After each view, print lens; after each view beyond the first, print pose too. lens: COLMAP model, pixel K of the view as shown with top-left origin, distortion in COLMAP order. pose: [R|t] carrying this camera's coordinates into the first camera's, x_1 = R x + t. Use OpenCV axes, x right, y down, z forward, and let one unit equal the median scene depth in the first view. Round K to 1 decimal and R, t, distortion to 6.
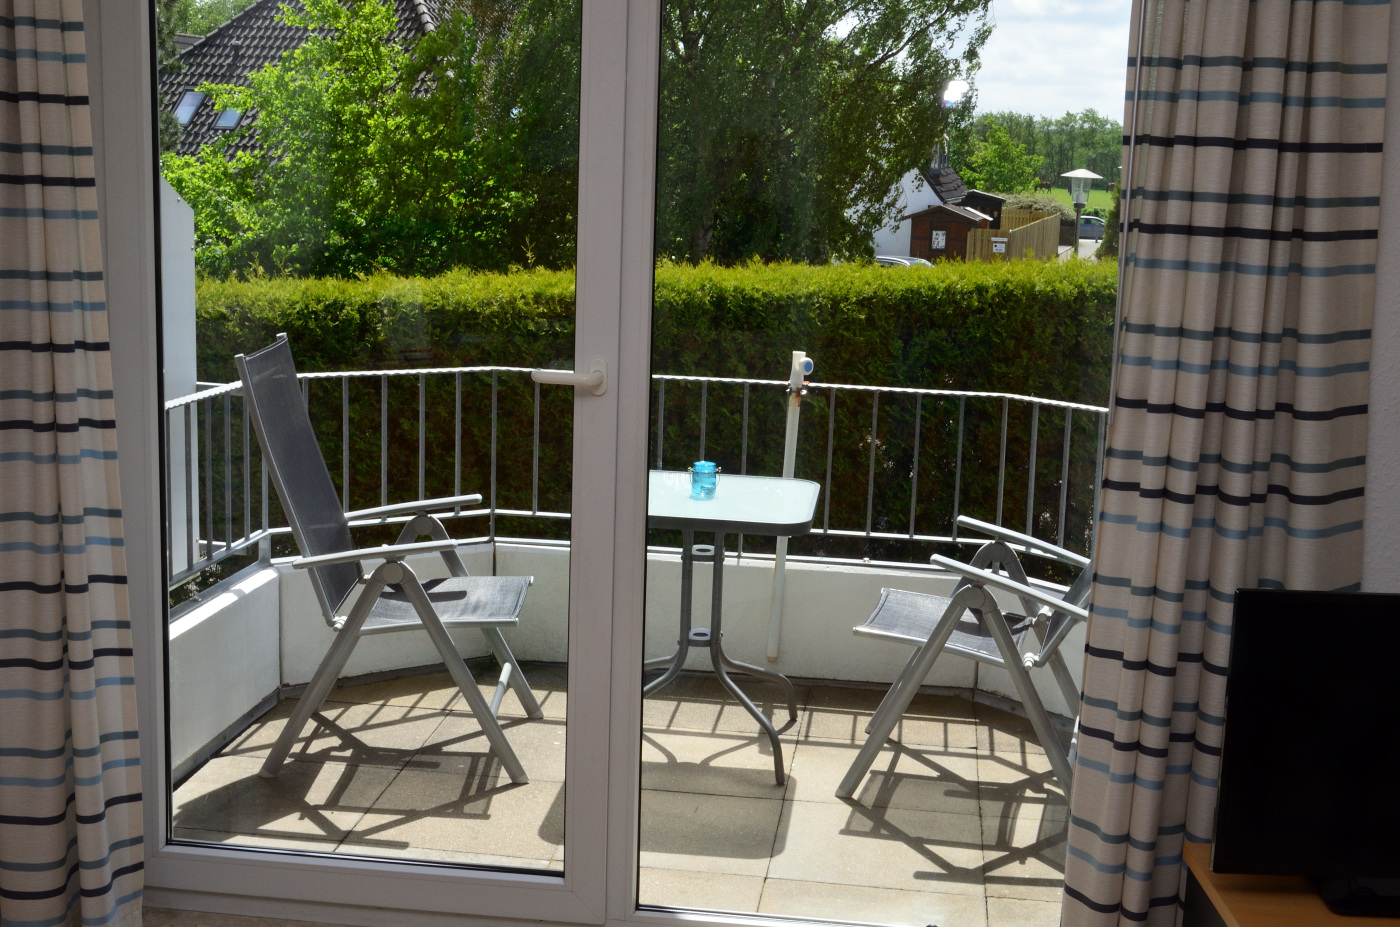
lens RADIAL K [[1841.0, 0, 700.0], [0, 1841.0, 463.5], [0, 0, 1]] dist [-0.006707, -0.020403]
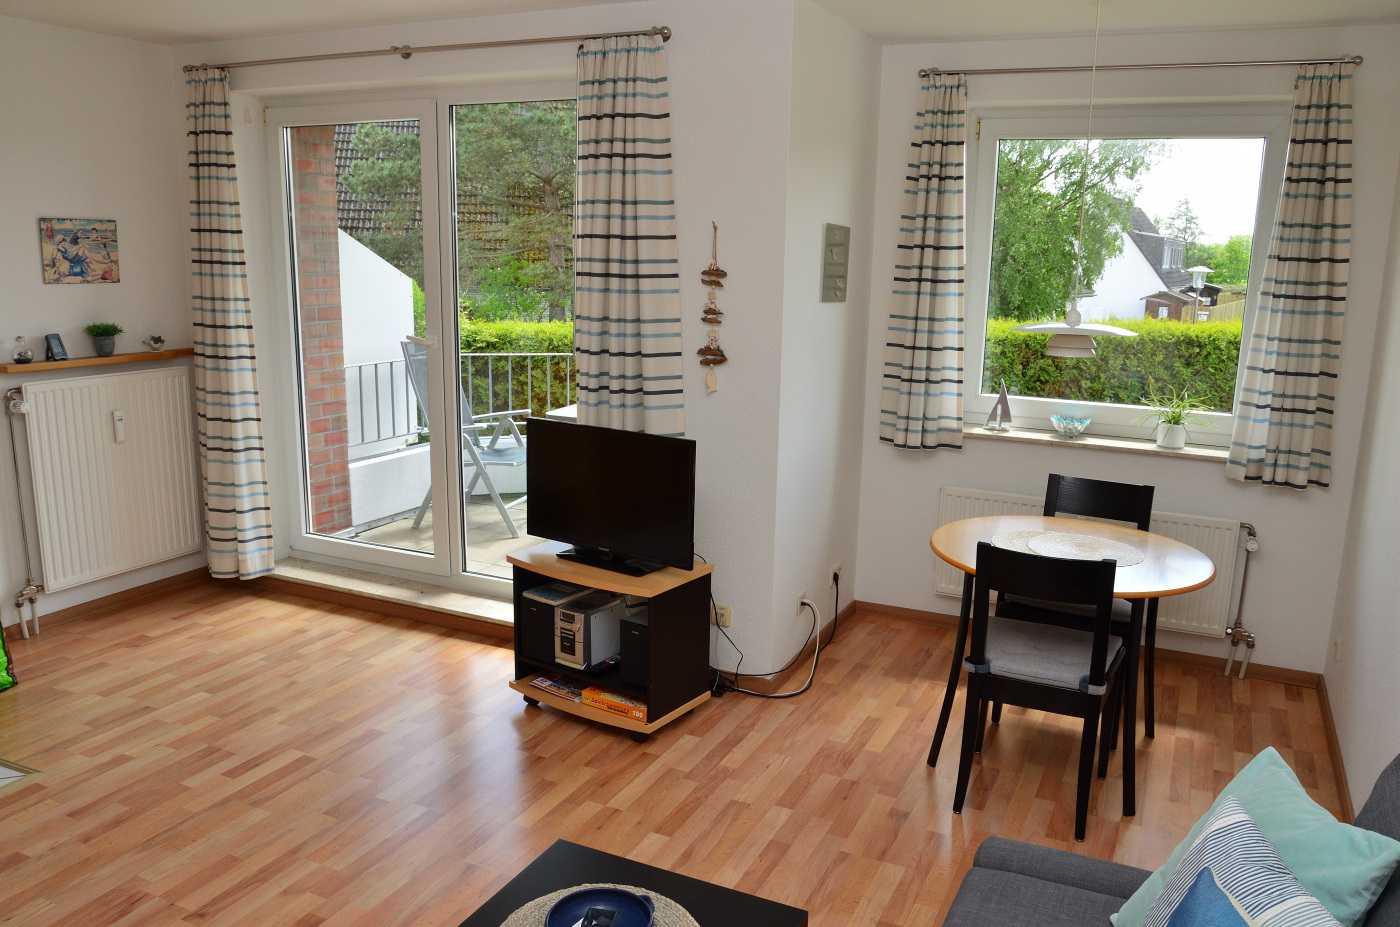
lens RADIAL K [[1073.4, 0, 700.6], [0, 1073.4, 471.5], [0, 0, 1]] dist [-0.048232, 0.005741]
pose [[0.952173, 0.045888, -0.302095, 0.657650], [-0.038131, 0.998775, 0.031529, 0.059670], [0.303172, -0.018502, 0.952756, -0.204773]]
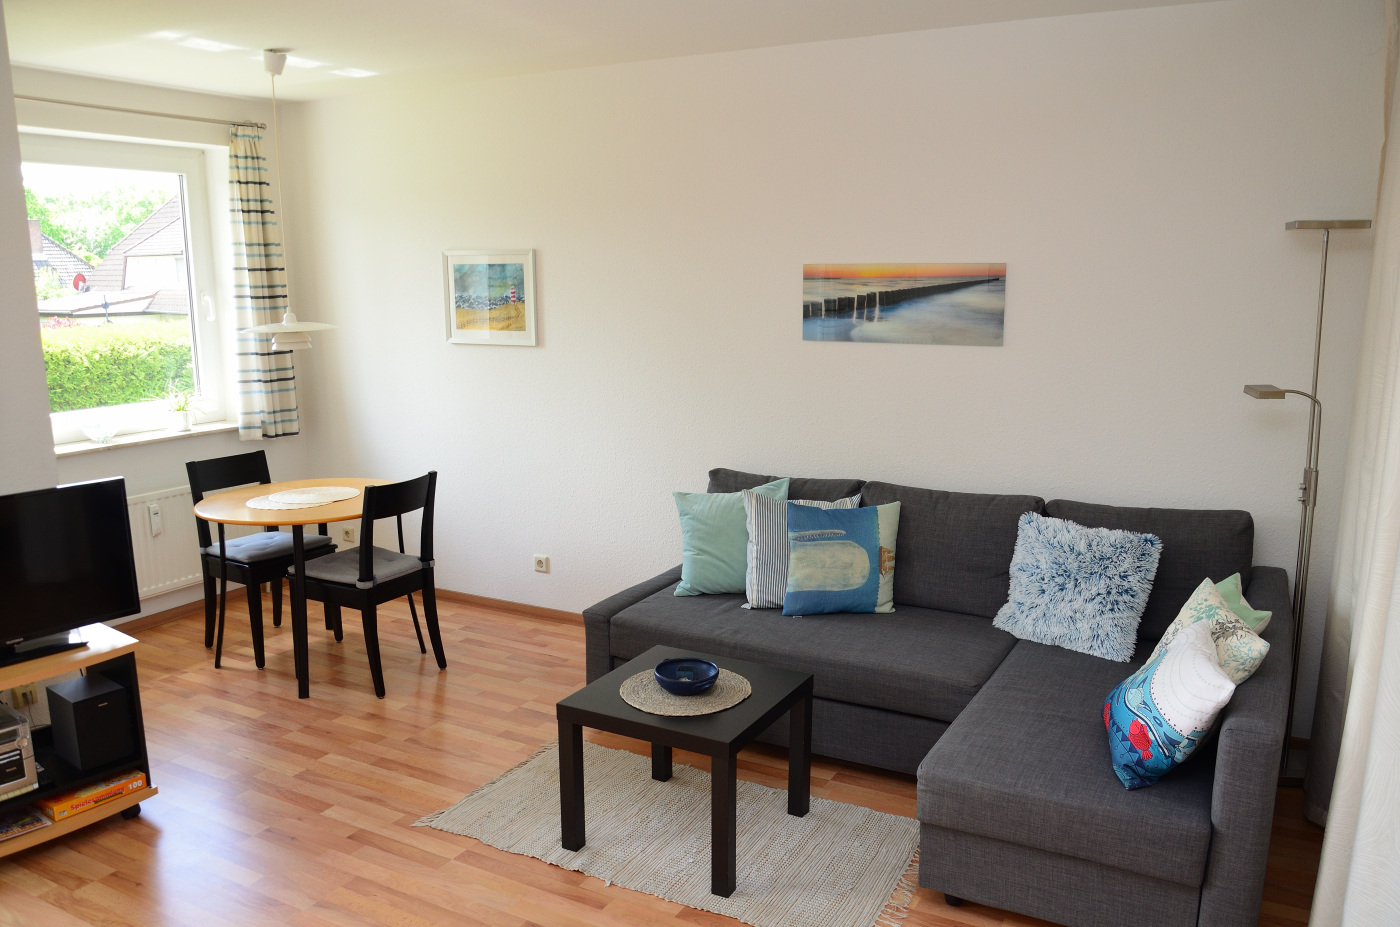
lens RADIAL K [[1085.2, 0, 702.2], [0, 1085.2, 482.3], [0, 0, 1]] dist [-0.053957, -0.000269]
pose [[0.369606, -0.221514, 0.902398, -0.270498], [0.182428, 0.969566, 0.163282, 0.008732], [-0.911104, 0.104273, 0.398768, -0.107299]]
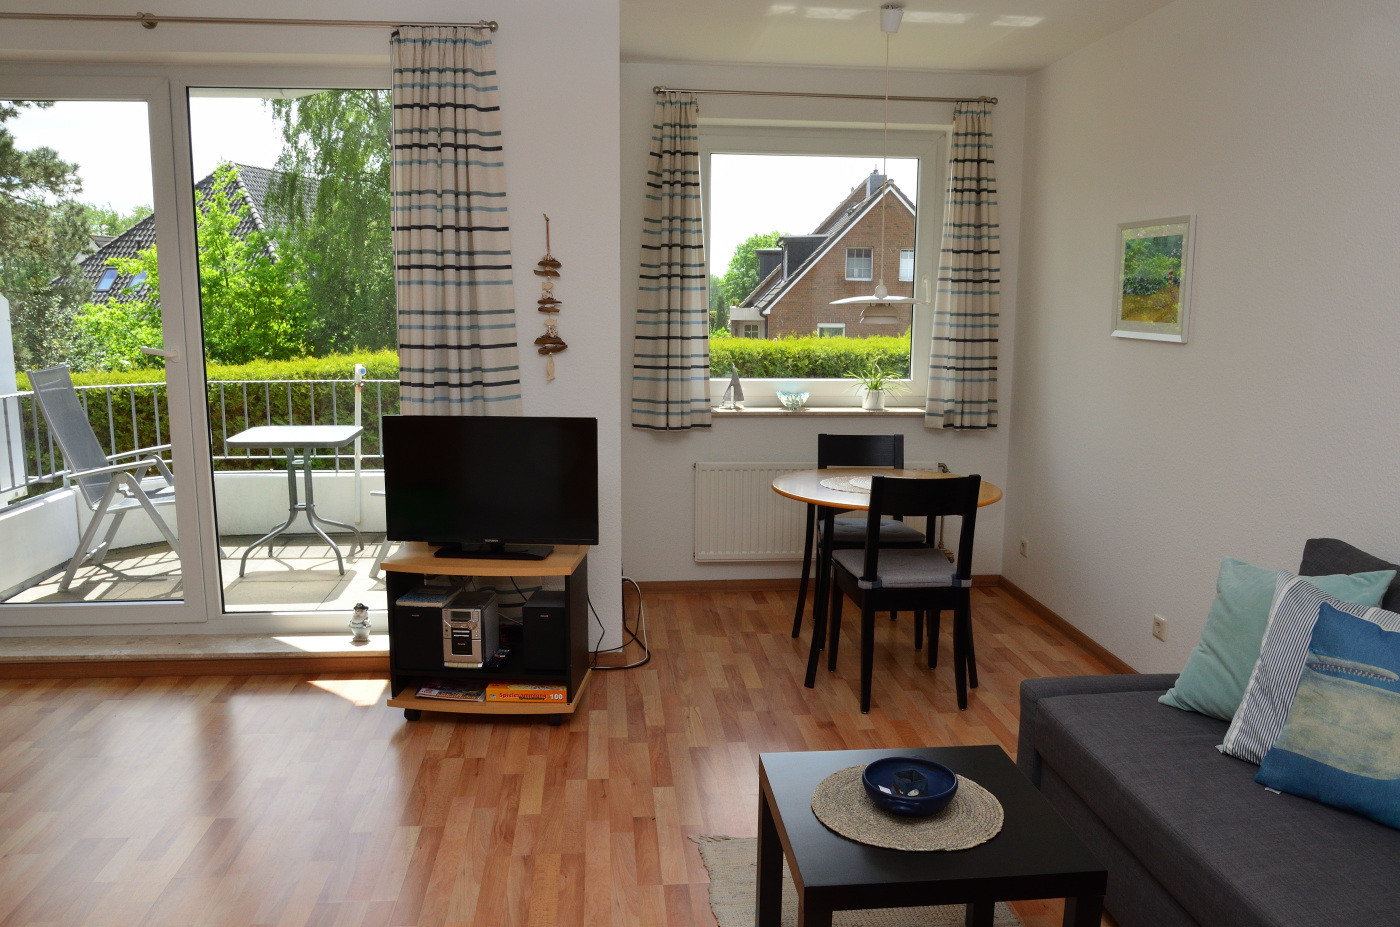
lens RADIAL K [[1073.4, 0, 700.6], [0, 1073.4, 471.5], [0, 0, 1]] dist [-0.048232, 0.005741]
pose [[0.974506, -0.066225, 0.214367, 0.242472], [0.067335, 0.997728, 0.002127, 0.116189], [-0.214021, 0.012362, 0.976751, -0.283806]]
